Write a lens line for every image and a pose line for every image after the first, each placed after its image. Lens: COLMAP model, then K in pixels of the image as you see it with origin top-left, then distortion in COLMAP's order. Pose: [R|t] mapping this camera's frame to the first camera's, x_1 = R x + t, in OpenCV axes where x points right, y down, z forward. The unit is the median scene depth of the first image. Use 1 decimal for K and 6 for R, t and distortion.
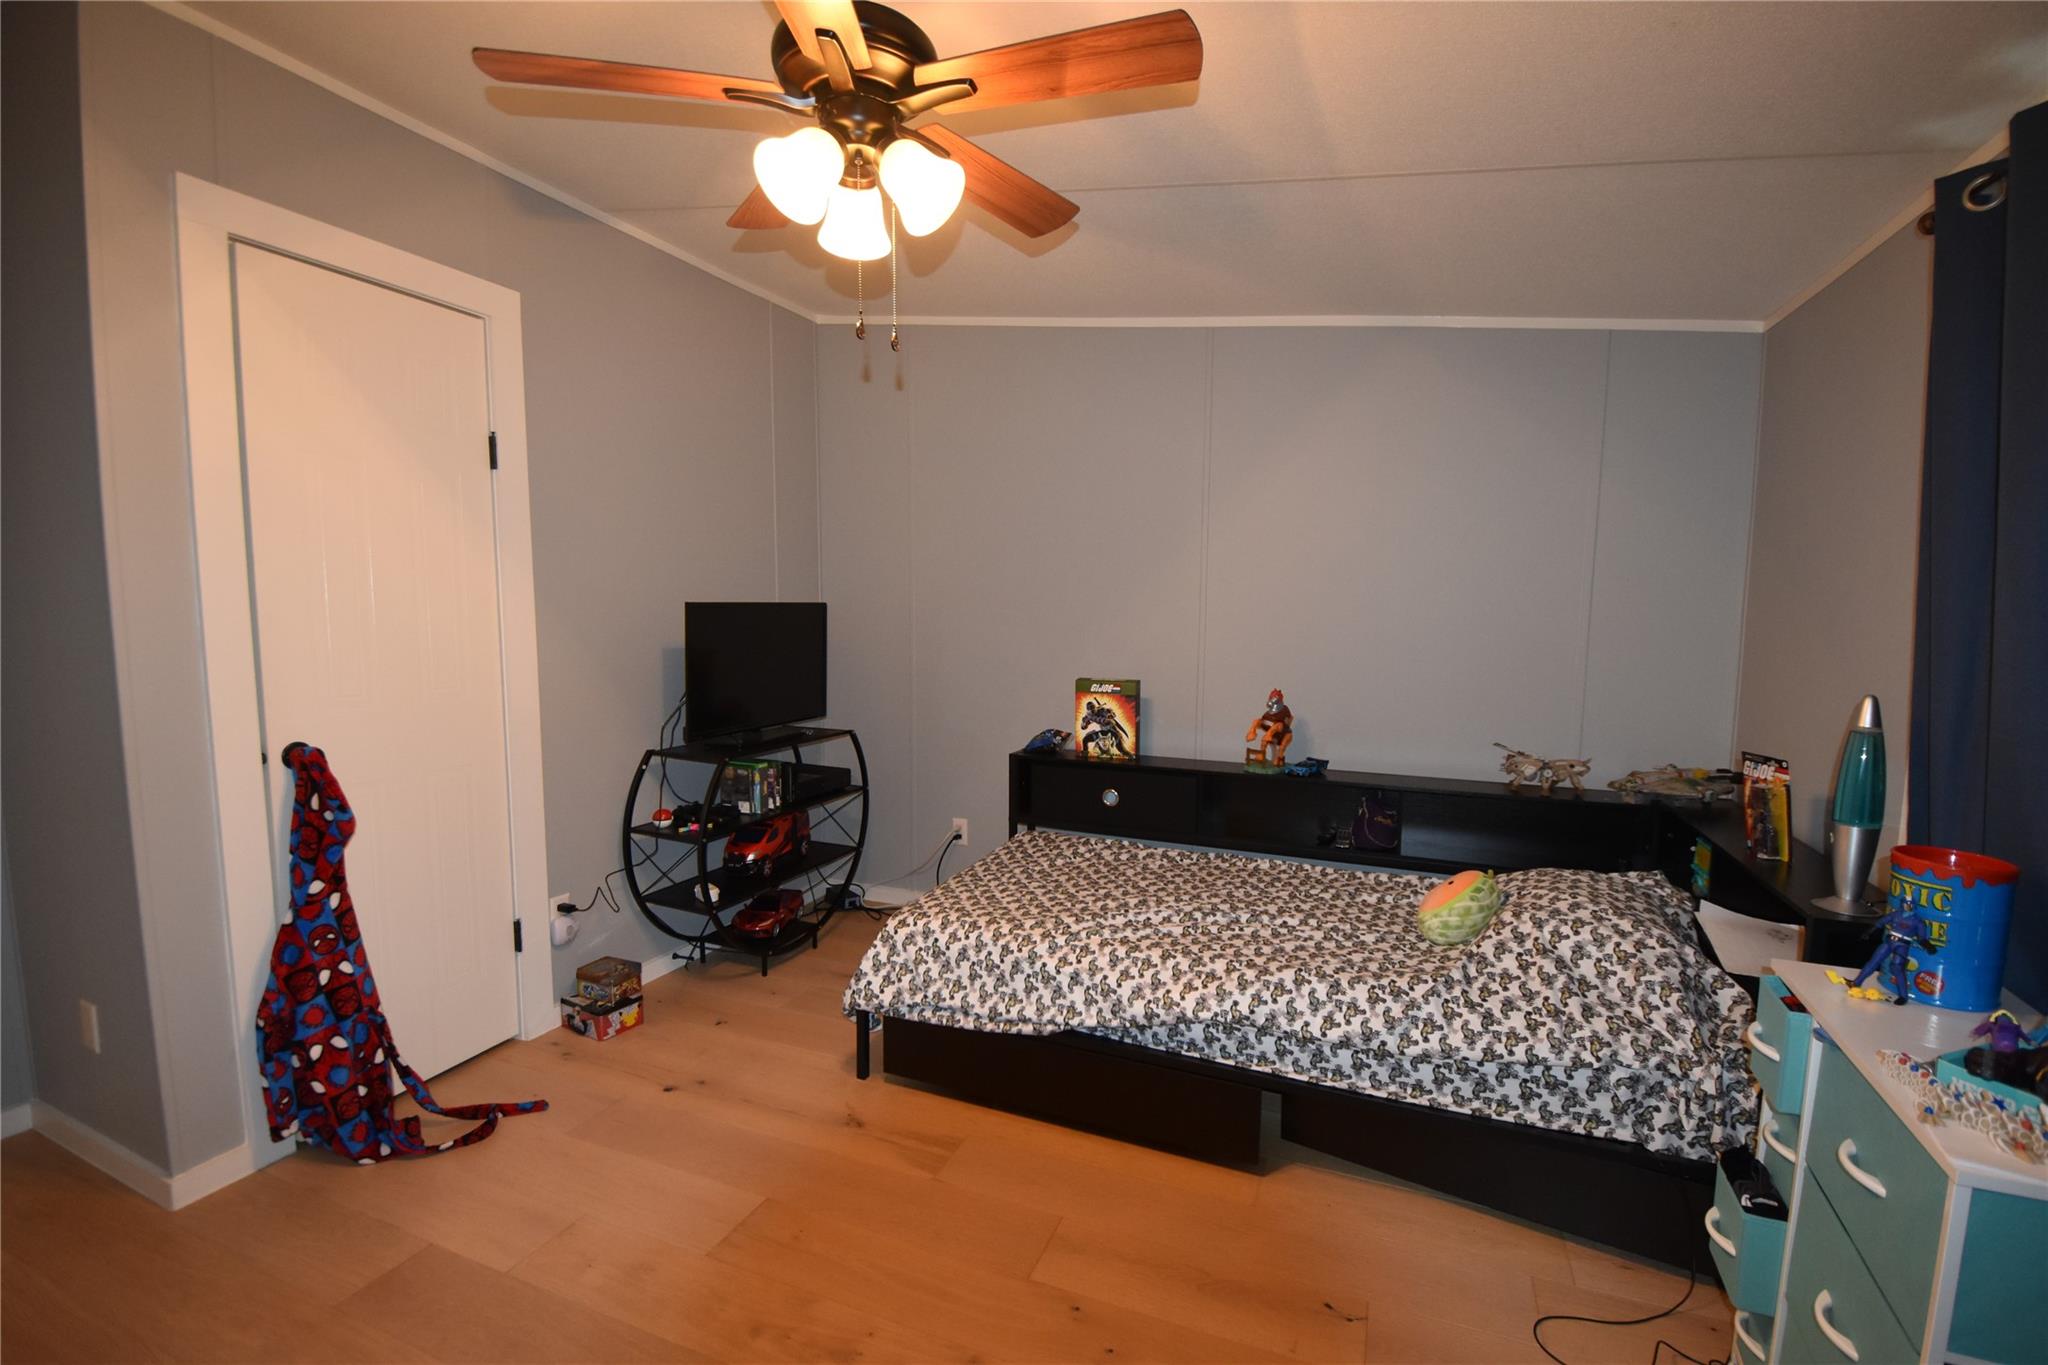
lens RADIAL K [[898.2, 0, 1028.6], [0, 898.2, 695.6], [0, 0, 1]] dist [0.018379, -0.026335]
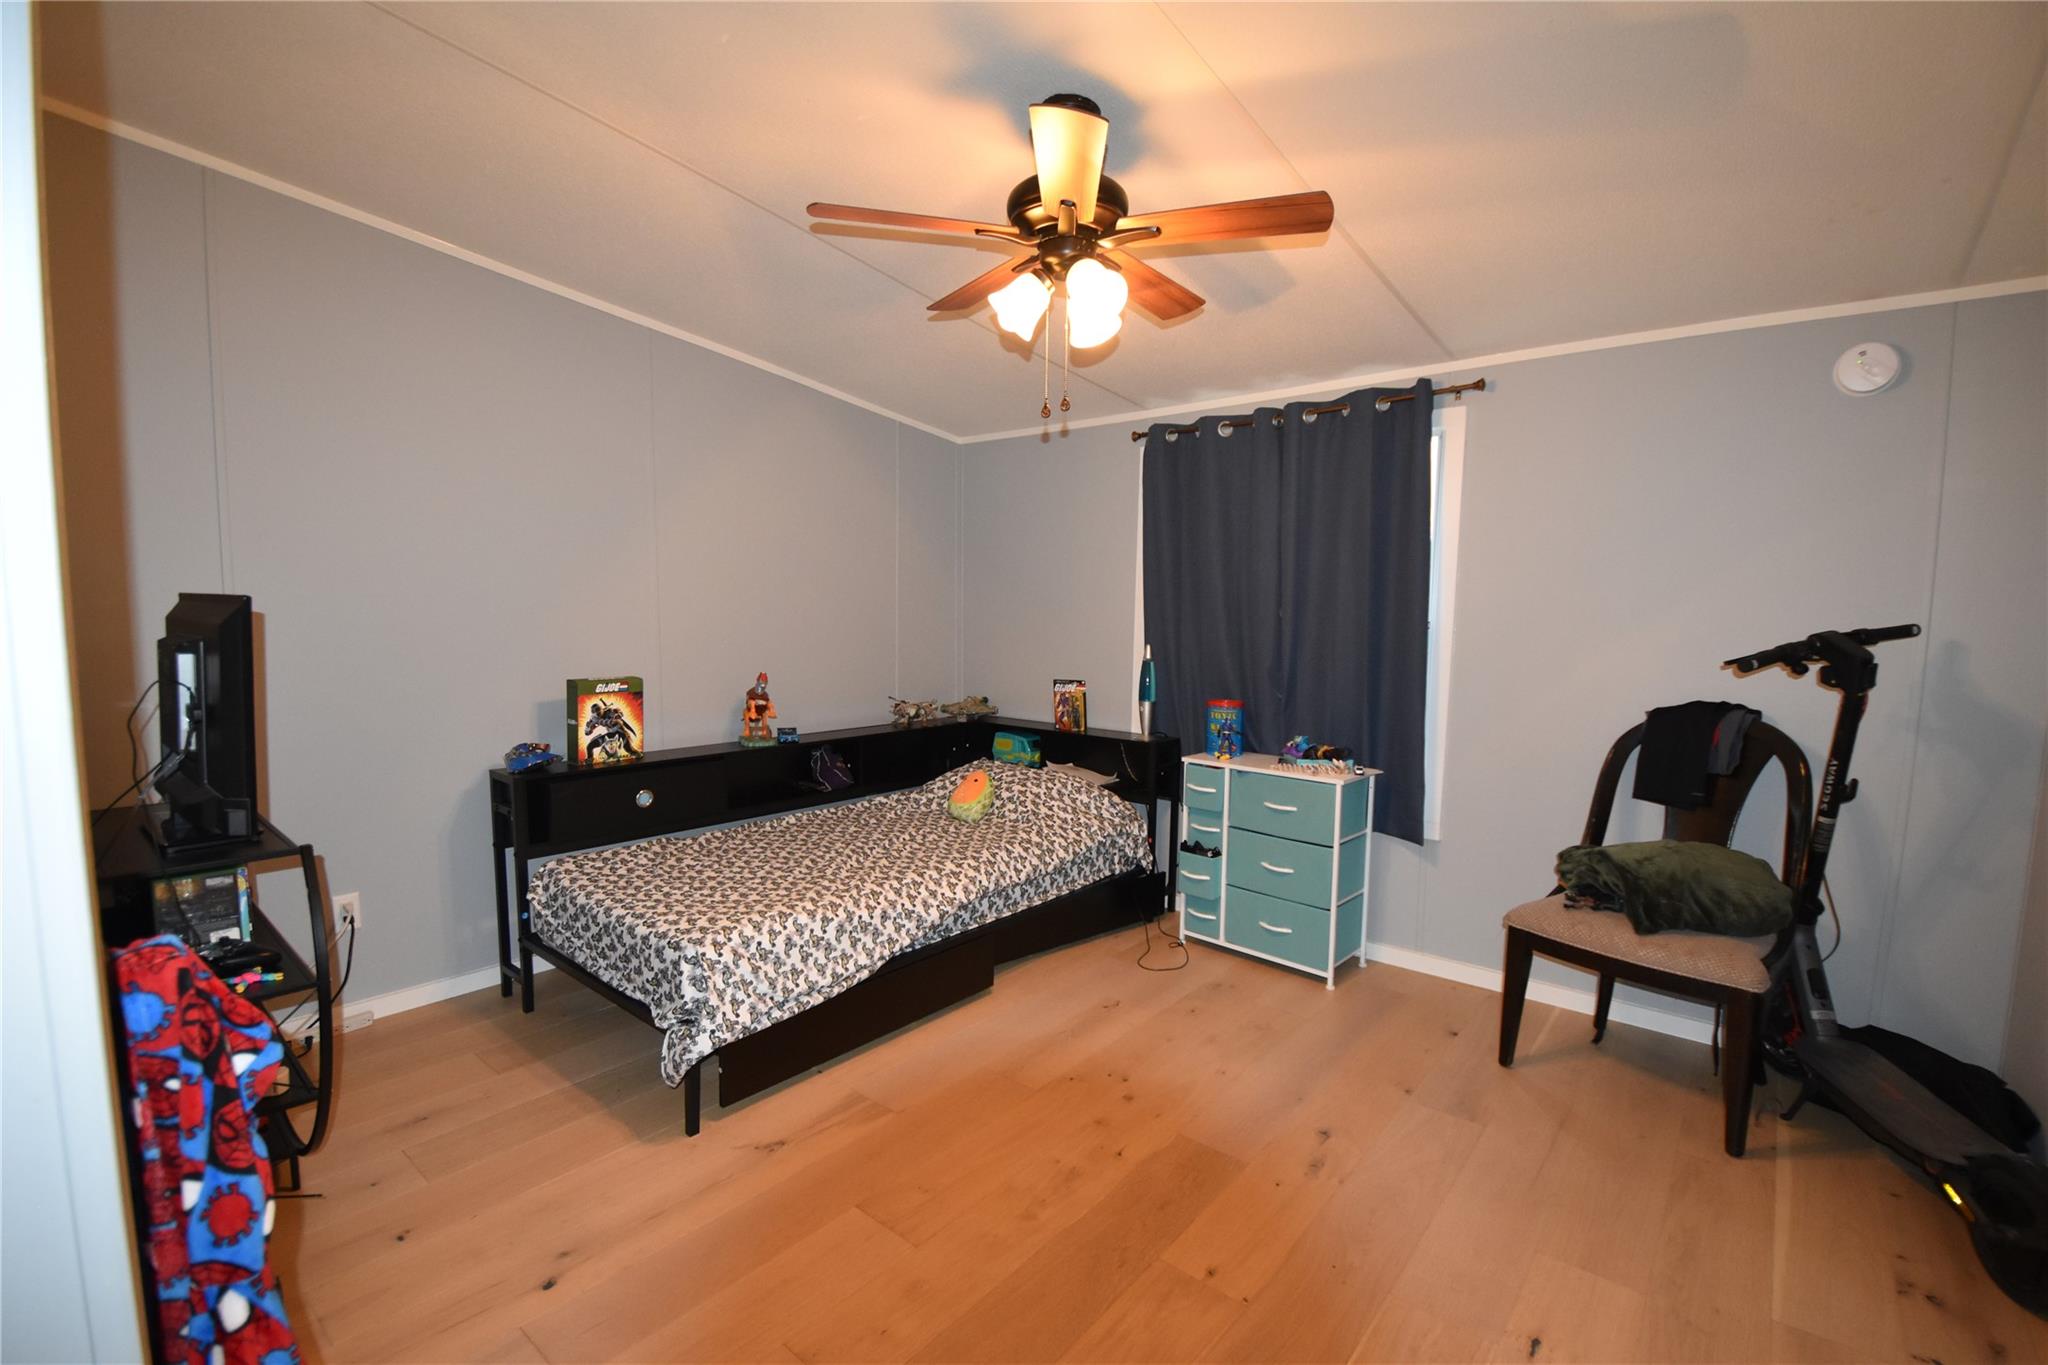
lens RADIAL K [[898.2, 0, 1028.6], [0, 898.2, 695.6], [0, 0, 1]] dist [0.018379, -0.026335]
pose [[0.300281, -0.098893, 0.948710, -0.934871], [0.081866, 0.993613, 0.077662, -0.051362], [-0.950331, 0.054347, 0.306459, 0.406889]]
